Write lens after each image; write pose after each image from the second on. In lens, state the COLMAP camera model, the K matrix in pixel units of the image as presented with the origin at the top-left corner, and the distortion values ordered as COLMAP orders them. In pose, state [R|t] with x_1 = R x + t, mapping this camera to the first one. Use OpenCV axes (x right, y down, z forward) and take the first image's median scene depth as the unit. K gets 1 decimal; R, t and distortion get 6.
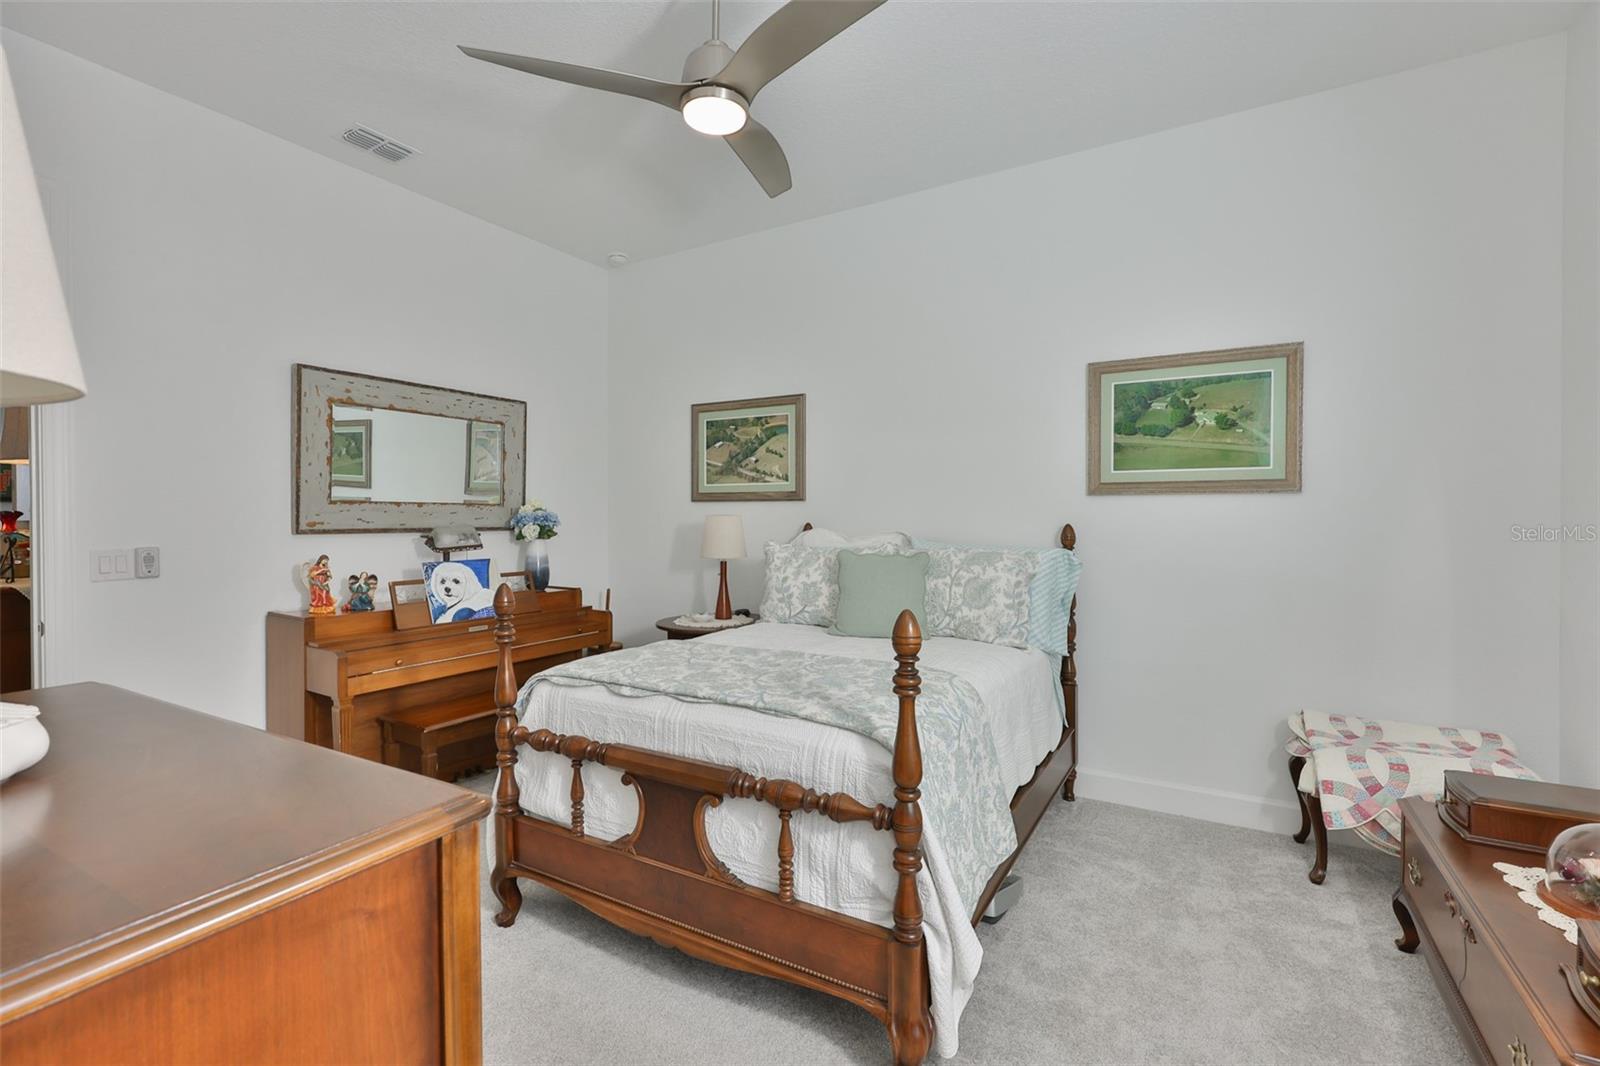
lens RADIAL K [[689.8, 0, 798.9], [0, 689.8, 530.0], [0, 0, 1]] dist [0.001454, -0.001030]
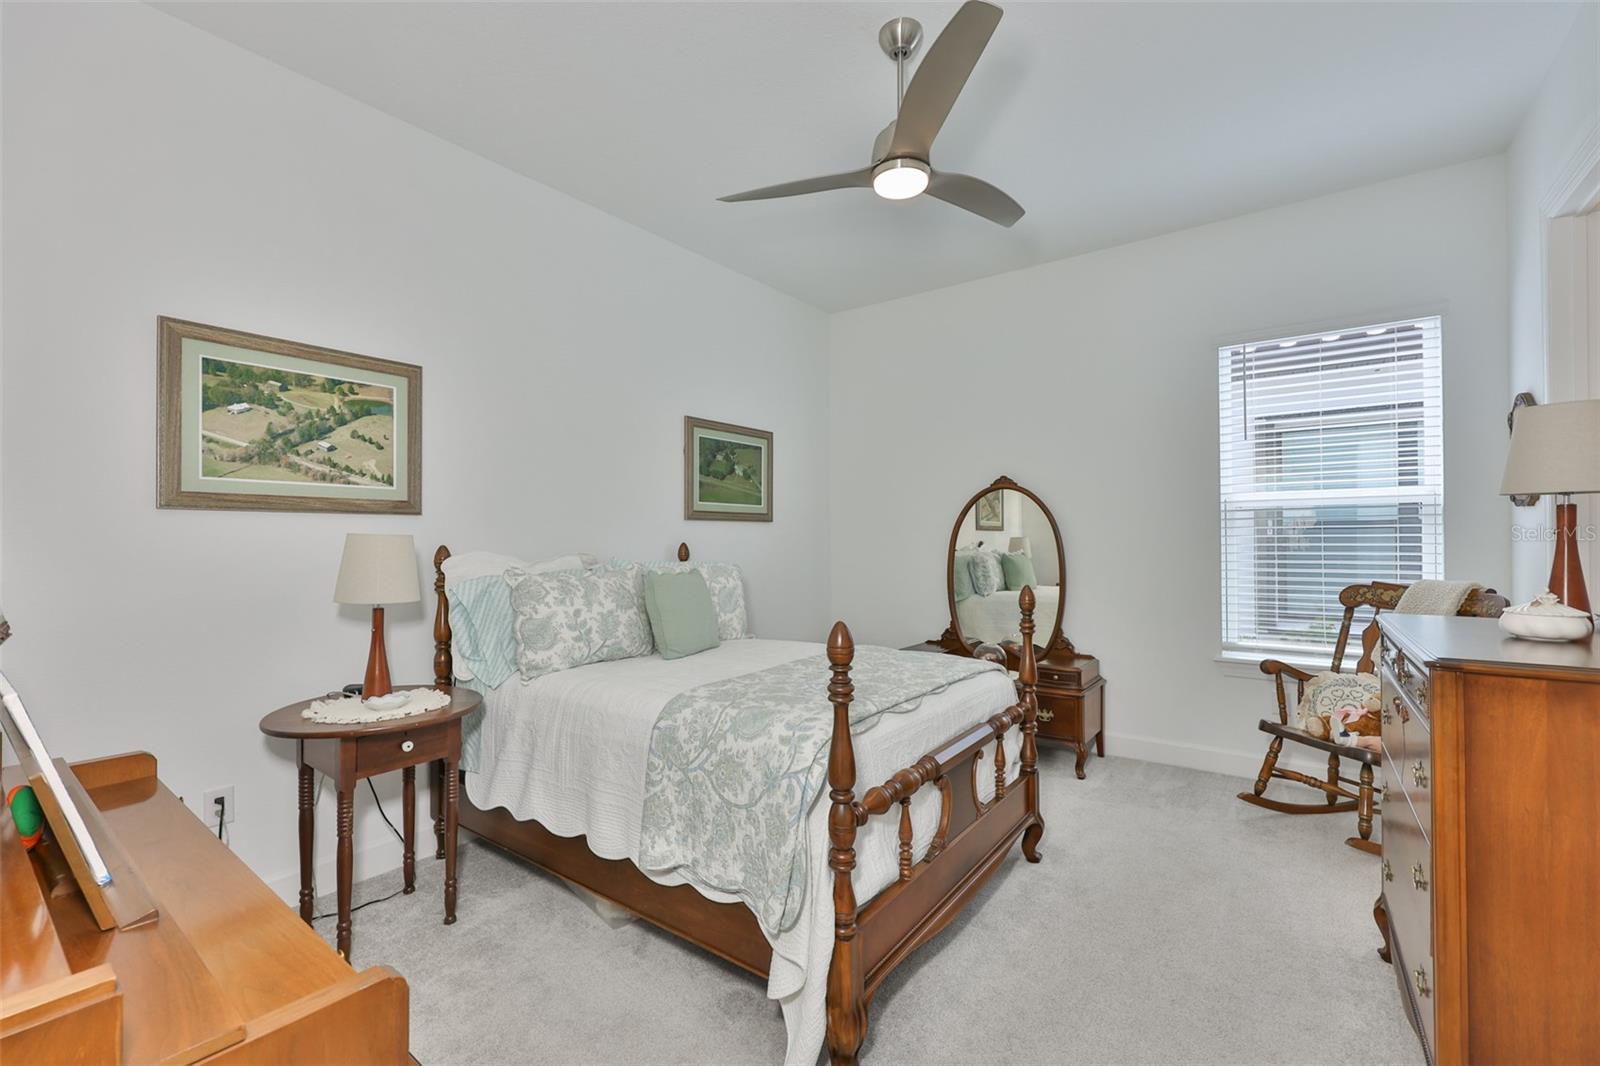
lens RADIAL K [[689.8, 0, 783.6], [0, 689.8, 535.9], [0, 0, 1]] dist [0.001454, -0.001030]
pose [[0.133257, -0.000043, 0.991081, -0.644473], [0.019250, 0.999811, -0.002545, -0.010799], [-0.990895, 0.019417, 0.133233, 0.518739]]
